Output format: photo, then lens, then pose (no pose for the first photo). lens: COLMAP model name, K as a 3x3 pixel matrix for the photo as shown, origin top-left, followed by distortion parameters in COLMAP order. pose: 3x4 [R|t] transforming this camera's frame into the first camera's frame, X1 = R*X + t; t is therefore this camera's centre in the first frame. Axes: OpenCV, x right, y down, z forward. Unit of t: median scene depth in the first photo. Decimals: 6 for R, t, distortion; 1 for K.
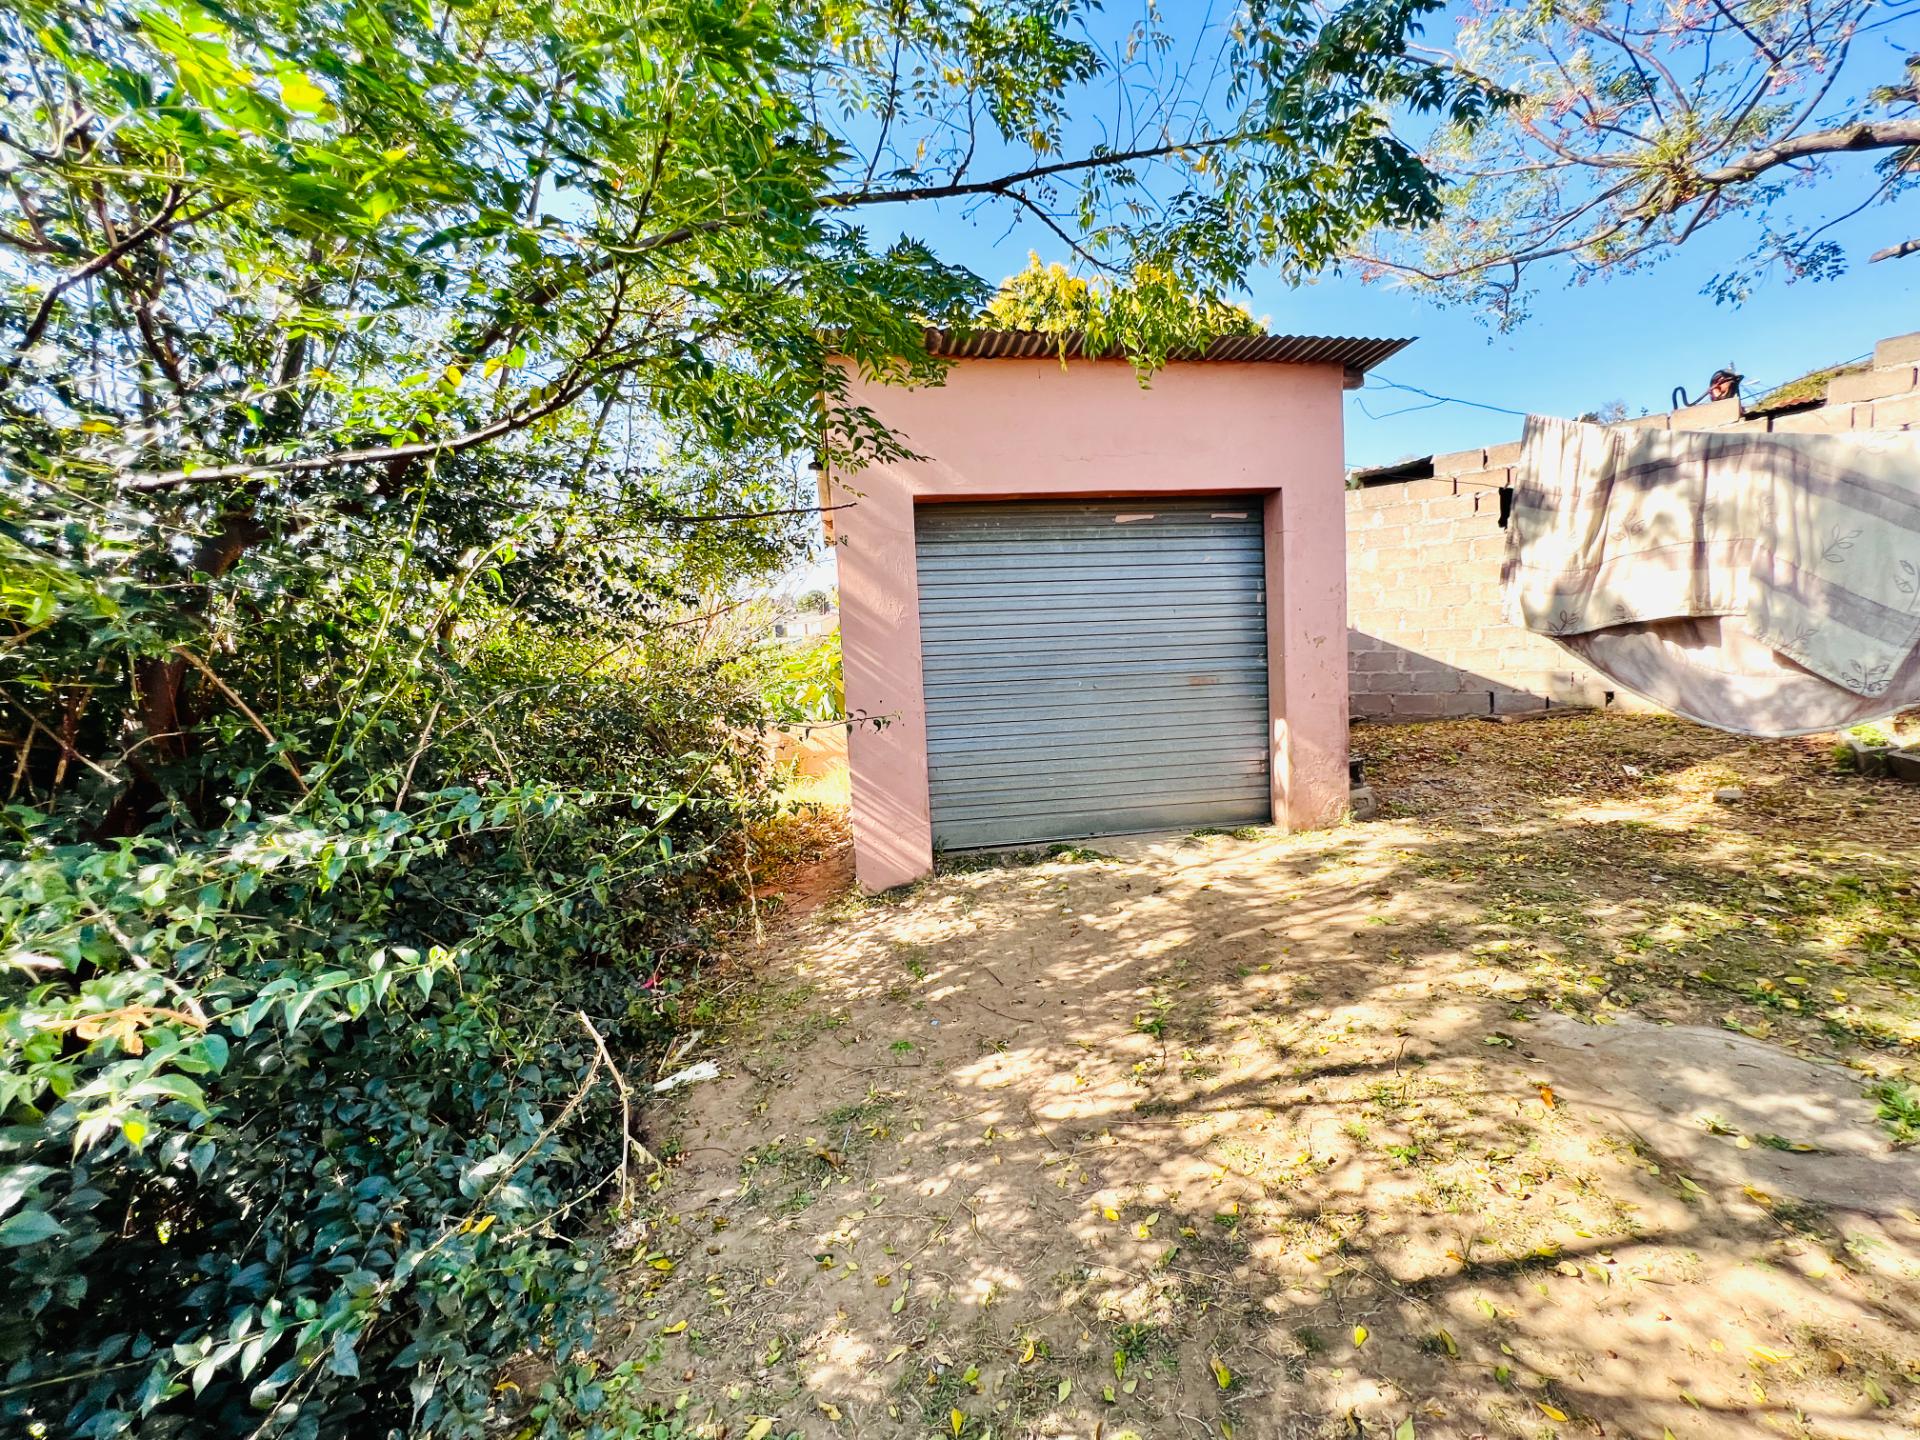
lens RADIAL K [[766.5, 0, 959.7], [0, 766.5, 719.6], [0, 0, 1]] dist [-0.003180, 0.000784]
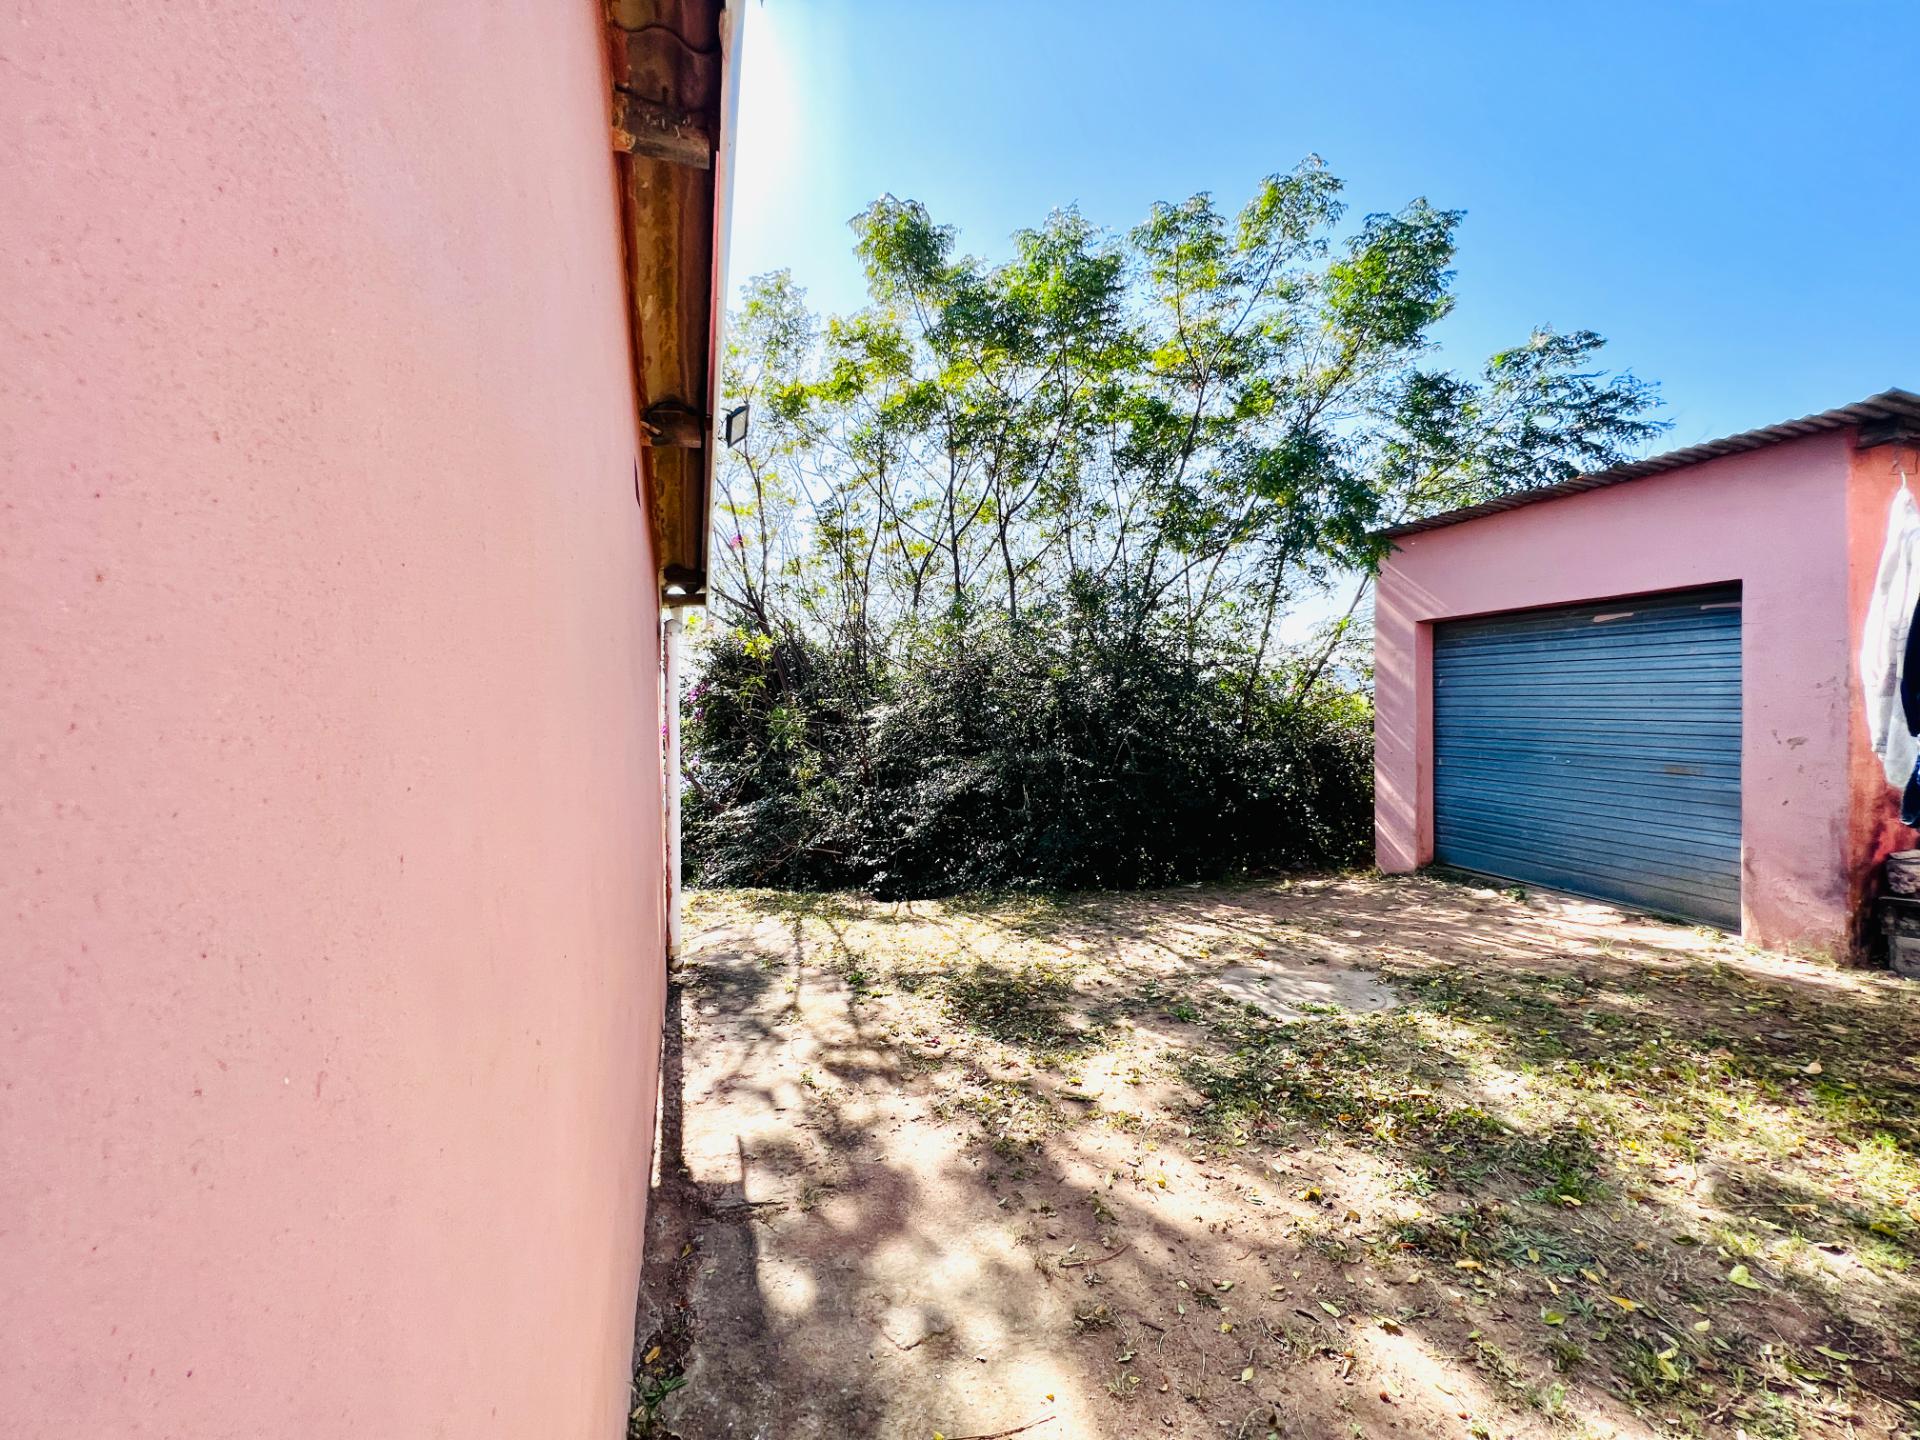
lens RADIAL K [[766.5, 0, 960.4], [0, 766.5, 716.0], [0, 0, 1]] dist [-0.003180, 0.000784]
pose [[0.172129, 0.055293, -0.983521, 1.173651], [-0.110342, 0.993222, 0.036527, -0.054854], [0.978875, 0.102236, 0.177063, -0.117054]]
